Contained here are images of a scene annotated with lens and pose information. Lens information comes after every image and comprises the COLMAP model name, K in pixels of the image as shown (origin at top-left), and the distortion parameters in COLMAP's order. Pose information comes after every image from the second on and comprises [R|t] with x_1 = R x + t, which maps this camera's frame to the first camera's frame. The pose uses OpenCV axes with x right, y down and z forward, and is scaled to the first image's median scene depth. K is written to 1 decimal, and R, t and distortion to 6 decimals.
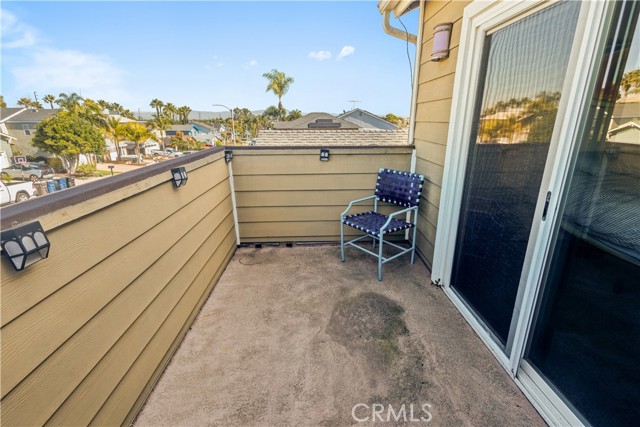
lens RADIAL K [[299.3, 0, 321.7], [0, 299.3, 215.1], [0, 0, 1]] dist [0.010655, -0.003106]
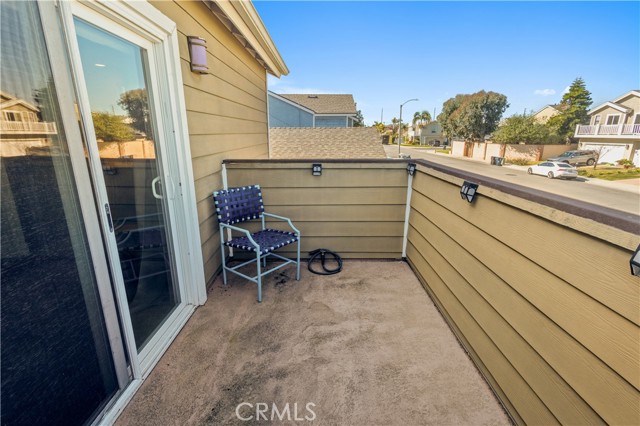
lens RADIAL K [[299.3, 0, 320.2], [0, 299.3, 212.4], [0, 0, 1]] dist [0.010655, -0.003106]
pose [[-0.999086, -0.007817, 0.042013, -0.010734], [0.016037, 0.842698, 0.538148, -0.510157], [-0.039611, 0.538330, -0.841803, 1.589106]]
